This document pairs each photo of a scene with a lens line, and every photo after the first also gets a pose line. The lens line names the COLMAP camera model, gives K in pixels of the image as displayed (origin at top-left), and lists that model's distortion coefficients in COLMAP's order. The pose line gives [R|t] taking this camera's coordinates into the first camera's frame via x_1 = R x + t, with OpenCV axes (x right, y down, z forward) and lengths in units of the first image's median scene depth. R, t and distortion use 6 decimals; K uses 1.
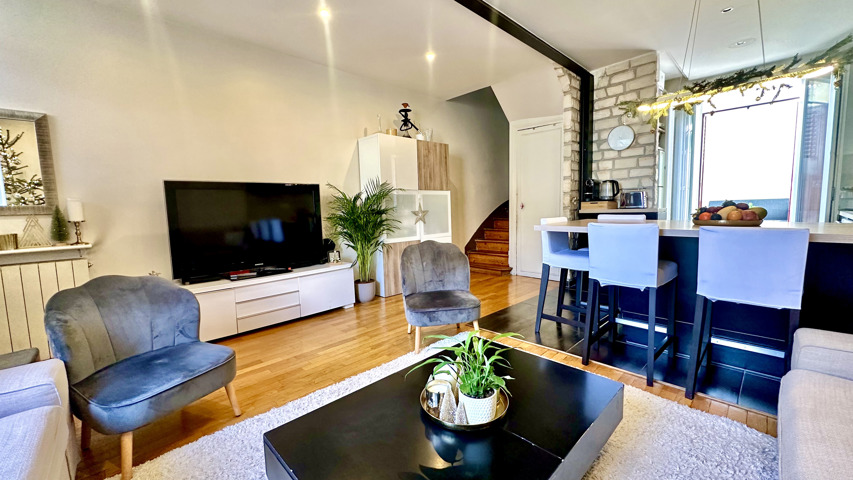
lens RADIAL K [[339.3, 0, 426.5], [0, 339.3, 240.0], [0, 0, 1]] dist [-0.000868, -0.000413]
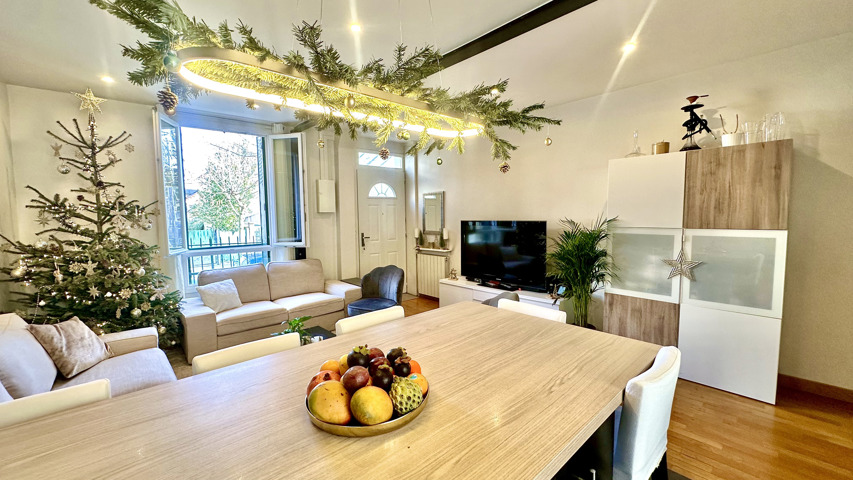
lens RADIAL K [[339.3, 0, 426.5], [0, 339.3, 240.0], [0, 0, 1]] dist [-0.000868, -0.000413]
pose [[-0.023229, 0.101450, -0.994569, 0.689064], [-0.083678, 0.991150, 0.103056, -0.163578], [0.996222, 0.085617, -0.014534, 0.566973]]
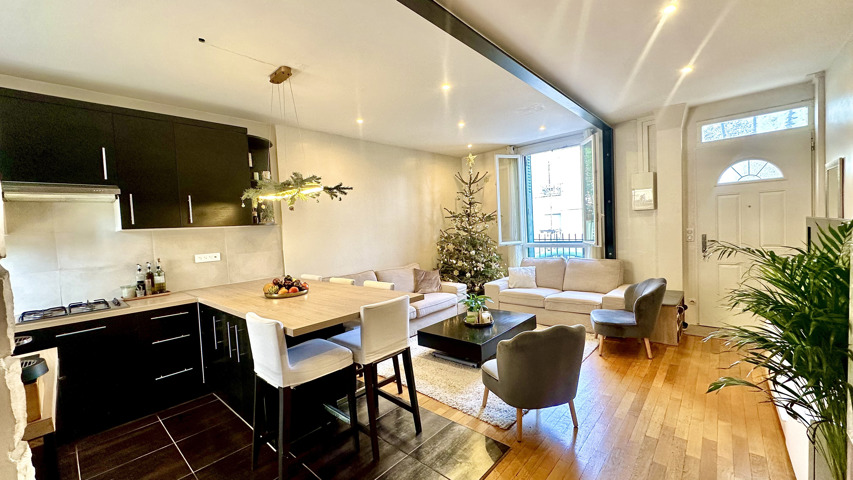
lens RADIAL K [[339.3, 0, 426.5], [0, 339.3, 240.0], [0, 0, 1]] dist [-0.000868, -0.000413]
pose [[-0.994285, 0.078338, -0.072526, 0.221130], [0.067291, 0.987302, 0.143901, -0.214329], [0.082878, 0.138199, -0.986931, 1.222159]]
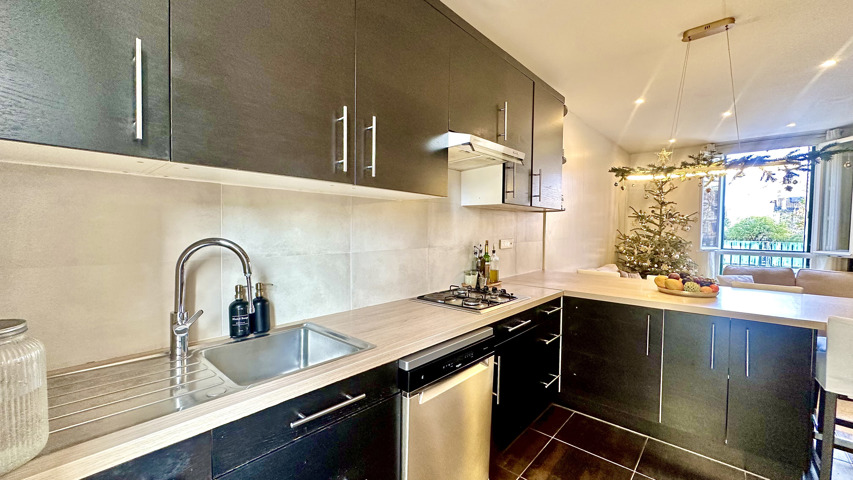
lens RADIAL K [[339.3, 0, 426.5], [0, 339.3, 240.0], [0, 0, 1]] dist [-0.000868, -0.000413]
pose [[-0.996925, 0.018733, -0.076086, 0.945950], [0.008000, 0.990263, 0.138982, -0.196885], [0.077949, 0.137946, -0.987368, 1.056040]]
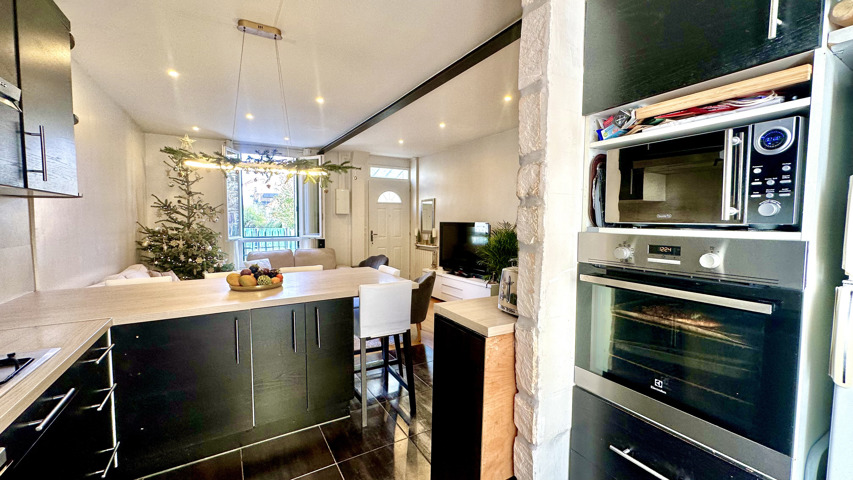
lens RADIAL K [[339.3, 0, 426.5], [0, 339.3, 240.0], [0, 0, 1]] dist [-0.000868, -0.000413]
pose [[-0.220558, 0.084025, -0.971748, 0.960970], [-0.095789, 0.989601, 0.107309, -0.194631], [0.970659, 0.116750, -0.210216, 0.932135]]
